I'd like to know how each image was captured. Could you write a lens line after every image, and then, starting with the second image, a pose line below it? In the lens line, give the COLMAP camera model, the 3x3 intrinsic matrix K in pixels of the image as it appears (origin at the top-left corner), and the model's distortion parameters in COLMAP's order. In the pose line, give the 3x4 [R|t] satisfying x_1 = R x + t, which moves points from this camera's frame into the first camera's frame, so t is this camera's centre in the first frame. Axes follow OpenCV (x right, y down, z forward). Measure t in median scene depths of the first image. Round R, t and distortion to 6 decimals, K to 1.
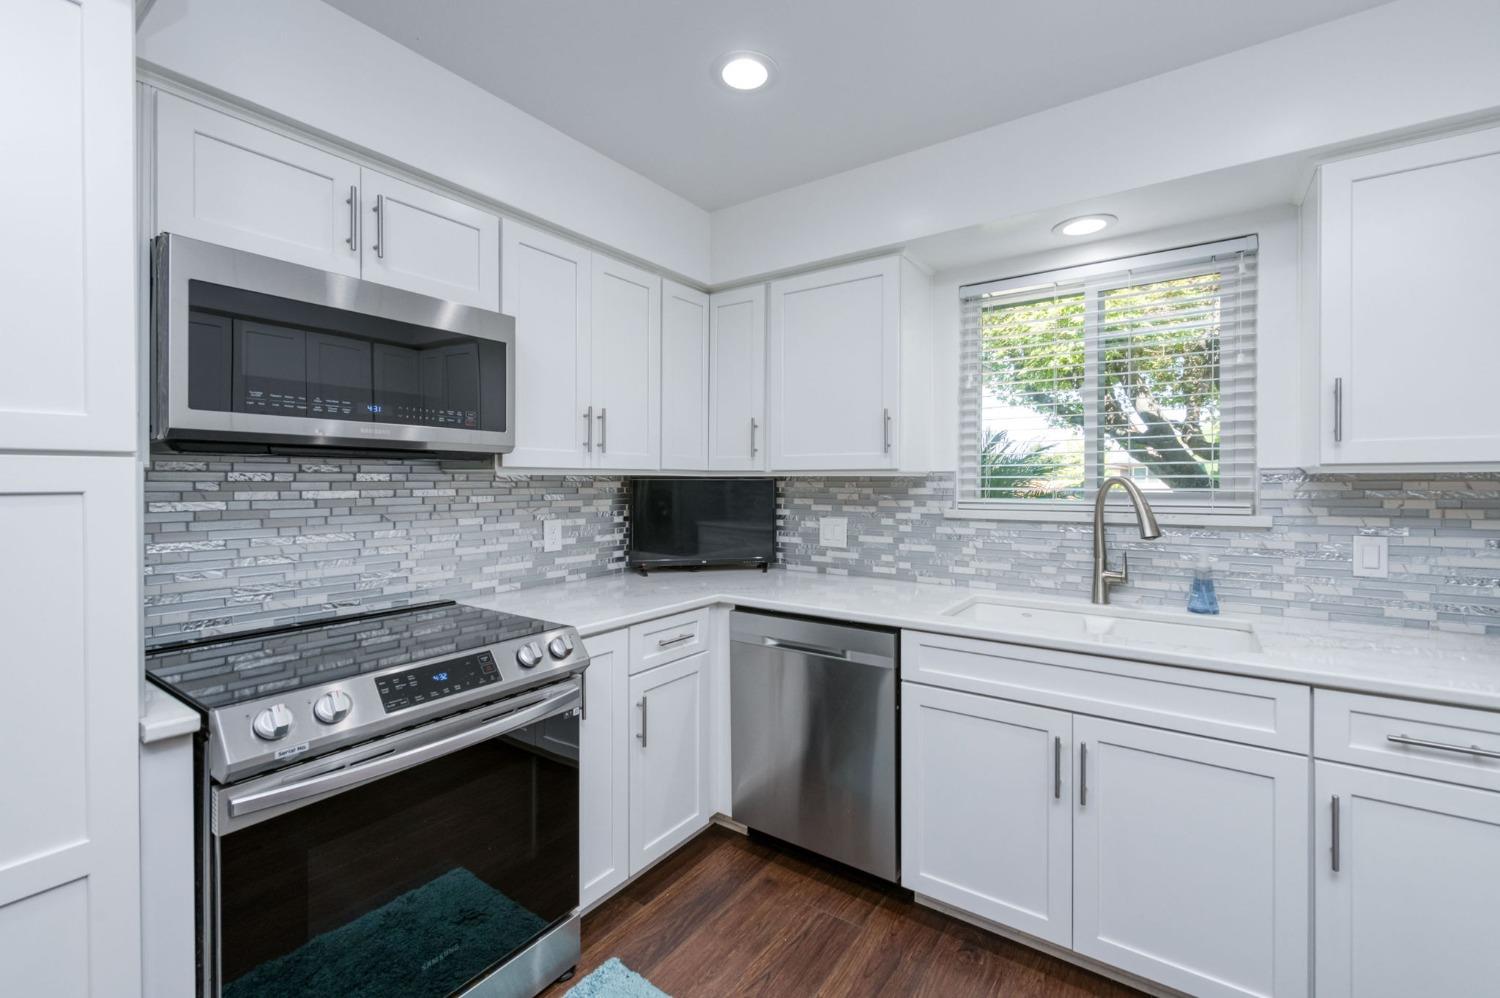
lens RADIAL K [[652.8, 0, 696.6], [0, 652.8, 481.6], [0, 0, 1]] dist [-0.001455, -0.000990]
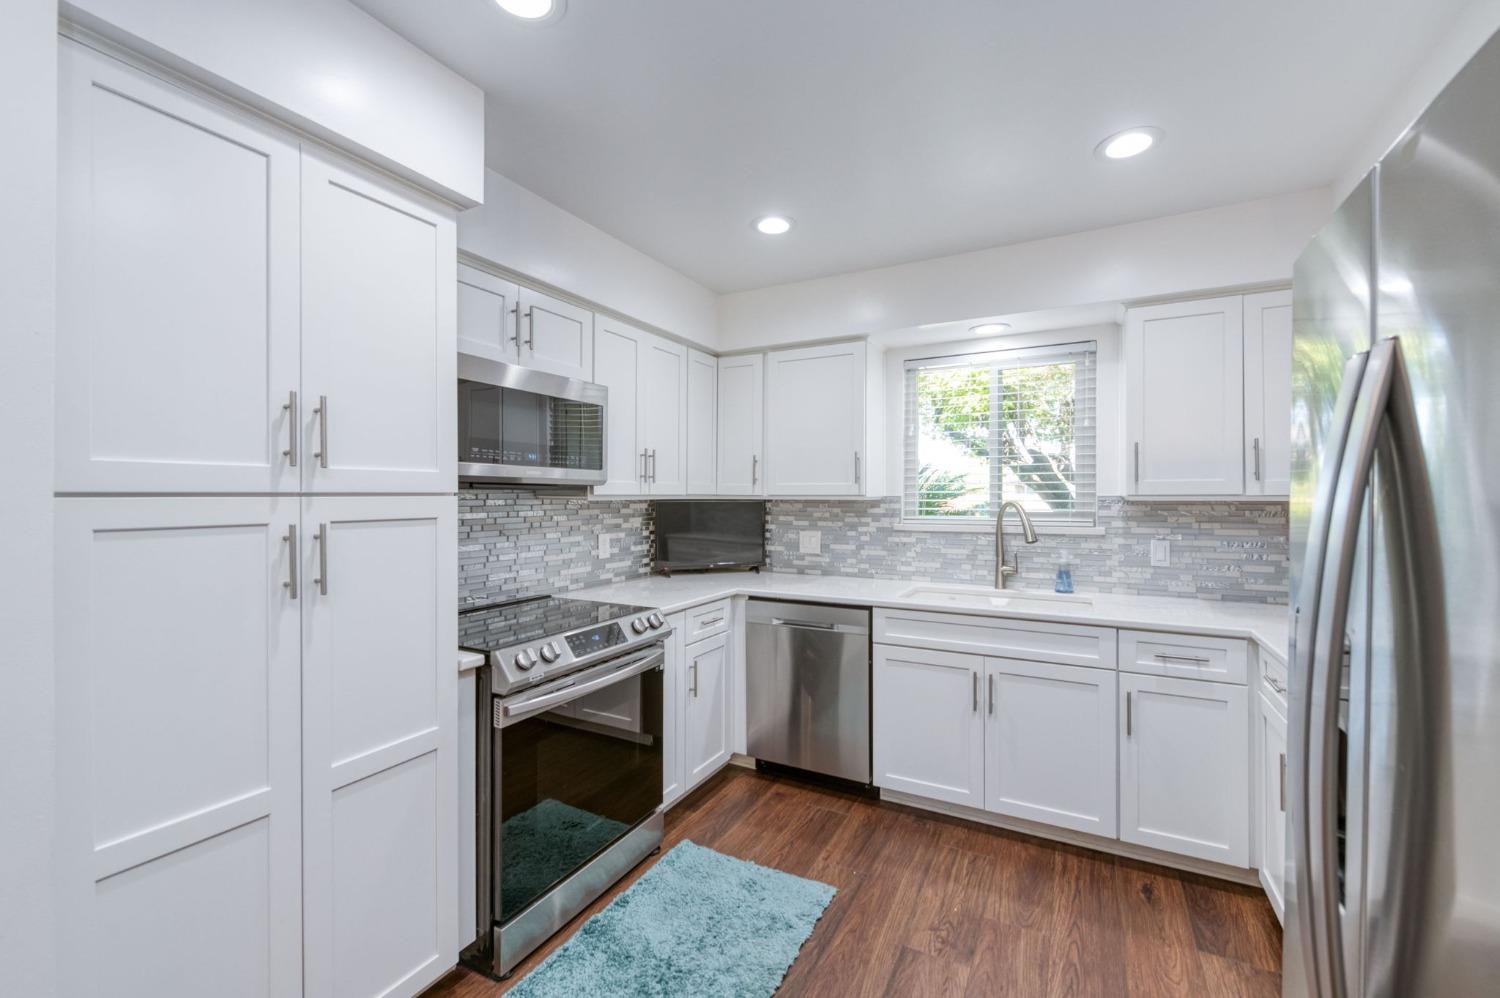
lens RADIAL K [[599.7, 0, 738.3], [0, 599.7, 495.2], [0, 0, 1]] dist [0.000113, -0.002739]
pose [[0.989513, 0.001591, 0.144433, -0.175740], [-0.000724, 0.999981, -0.006061, -0.014256], [-0.144440, 0.005893, 0.989496, -0.277085]]
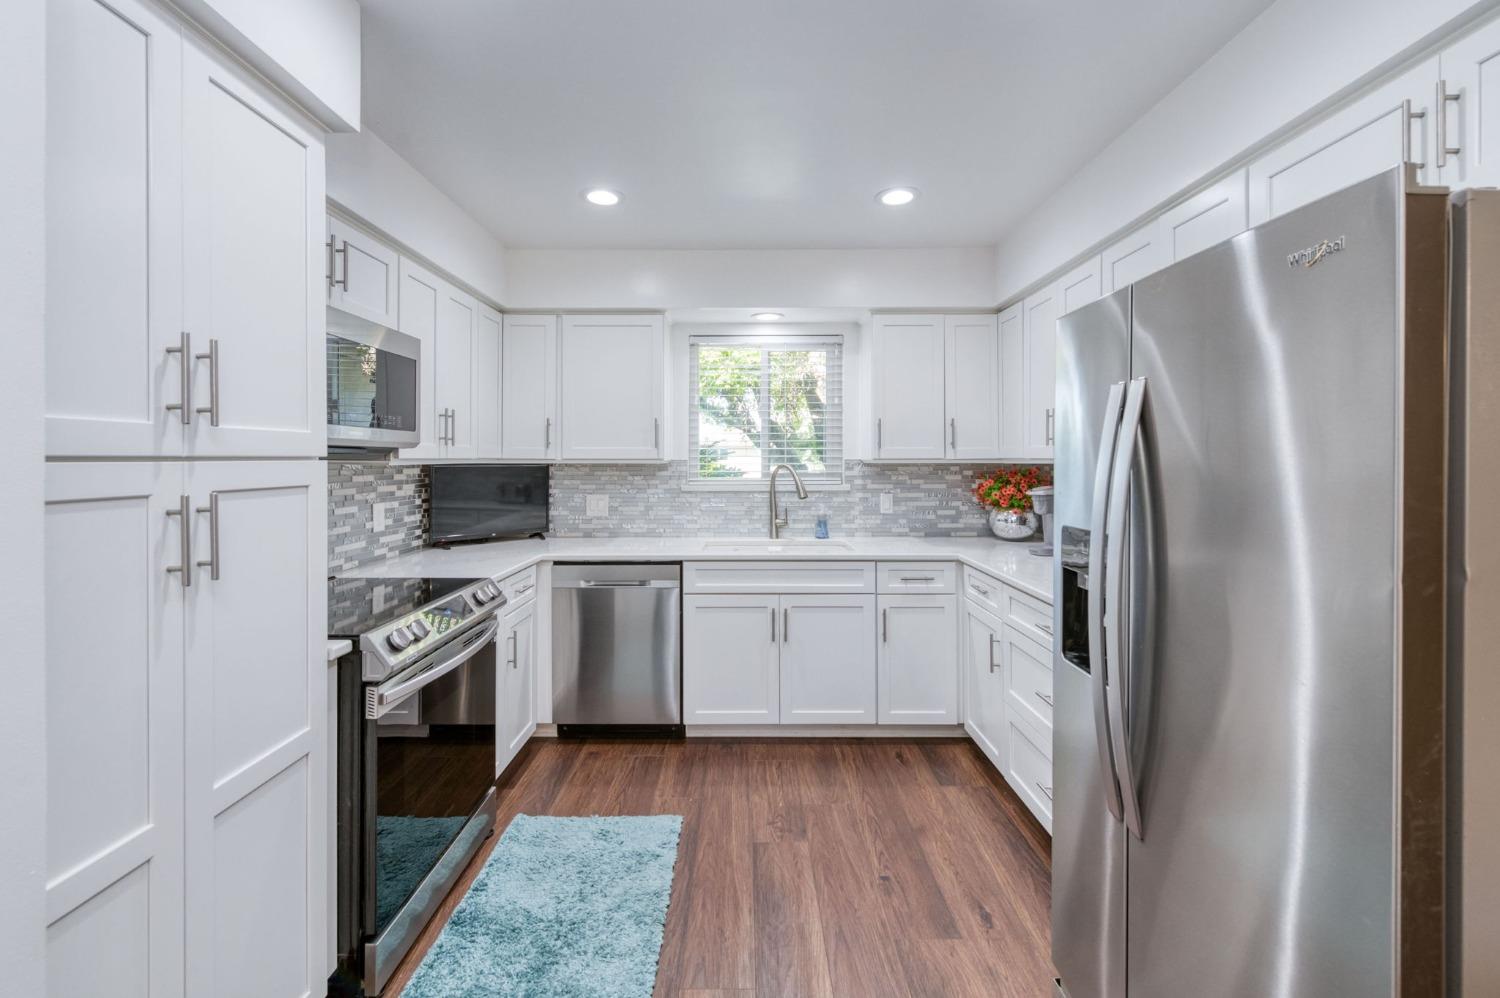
lens RADIAL K [[599.7, 0, 747.8], [0, 599.7, 457.6], [0, 0, 1]] dist [0.000113, -0.002739]
pose [[0.817125, 0.003030, 0.576452, -0.401213], [0.001987, 0.999965, -0.008073, -0.014090], [-0.576457, 0.007743, 0.817091, -0.282582]]
